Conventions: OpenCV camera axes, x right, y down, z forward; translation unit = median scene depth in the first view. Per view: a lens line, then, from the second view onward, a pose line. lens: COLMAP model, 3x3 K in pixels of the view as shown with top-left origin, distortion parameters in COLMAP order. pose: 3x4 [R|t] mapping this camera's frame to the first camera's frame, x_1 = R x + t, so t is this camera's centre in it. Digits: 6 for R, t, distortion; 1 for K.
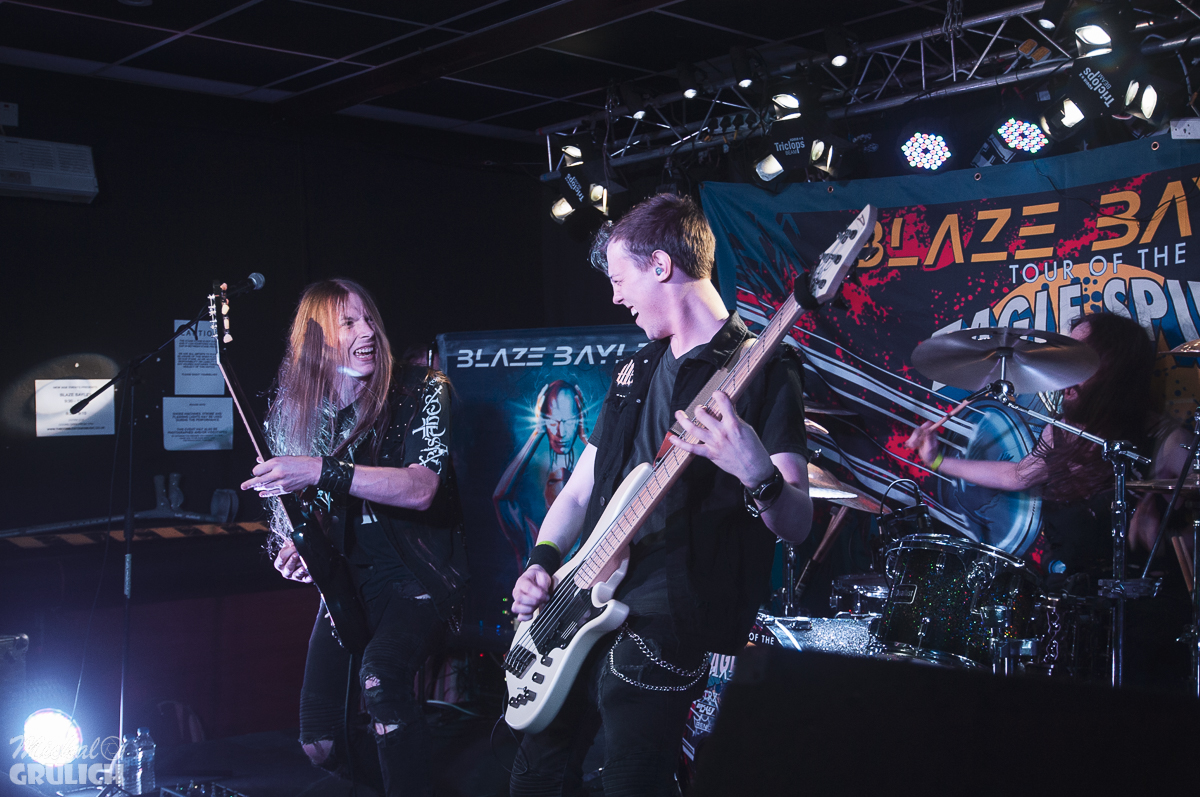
lens RADIAL K [[1430.6, 0, 633.8], [0, 1430.6, 415.3], [0, 0, 1]] dist [-0.047452, 0.007155]
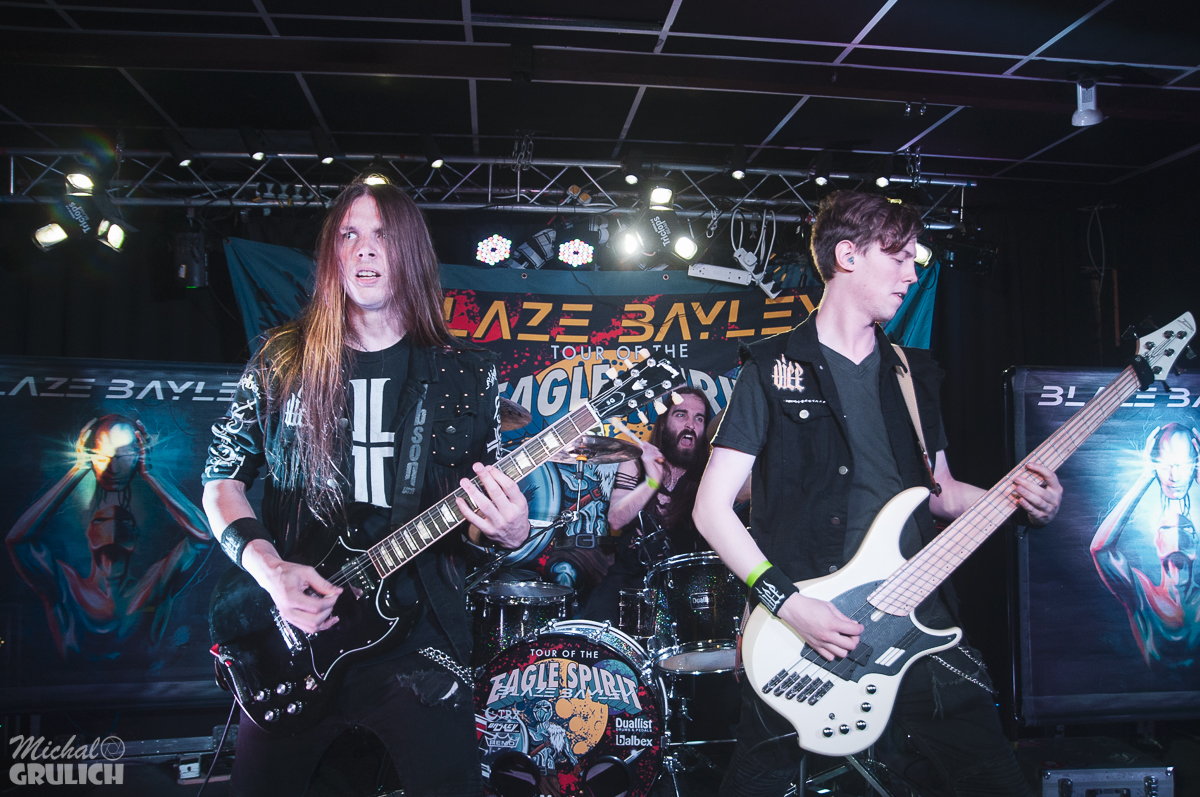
lens RADIAL K [[910.7, 0, 613.4], [0, 910.7, 402.7], [0, 0, 1]] dist [-0.116523, 0.089635]
pose [[0.585834, 0.054359, 0.808606, -0.377017], [-0.010927, 0.998187, -0.059187, -0.000629], [-0.810358, 0.025838, 0.585366, 0.427879]]
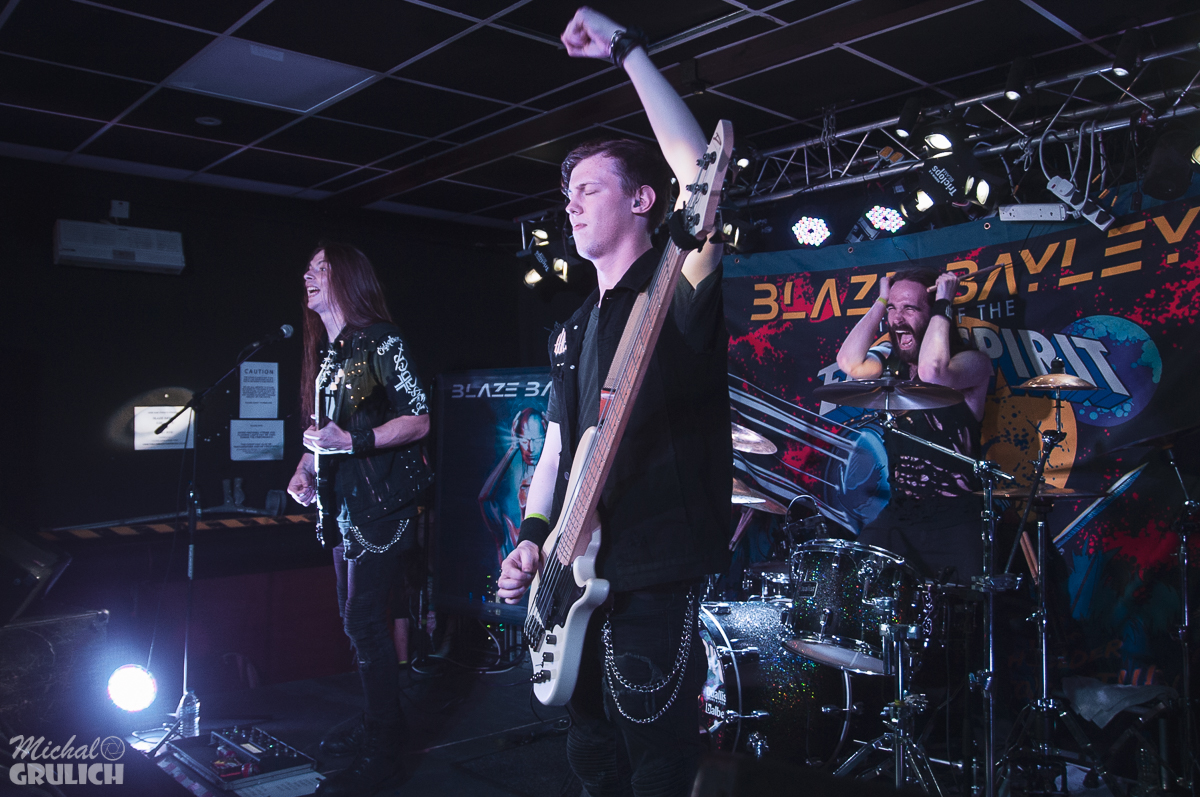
lens RADIAL K [[1009.5, 0, 583.3], [0, 1009.5, 336.4], [0, 0, 1]] dist [-0.142936, 0.090500]
pose [[0.999975, -0.003697, -0.006082, 0.002747], [0.003146, 0.996091, -0.088271, -0.009532], [0.006385, 0.088250, 0.996078, 0.095475]]
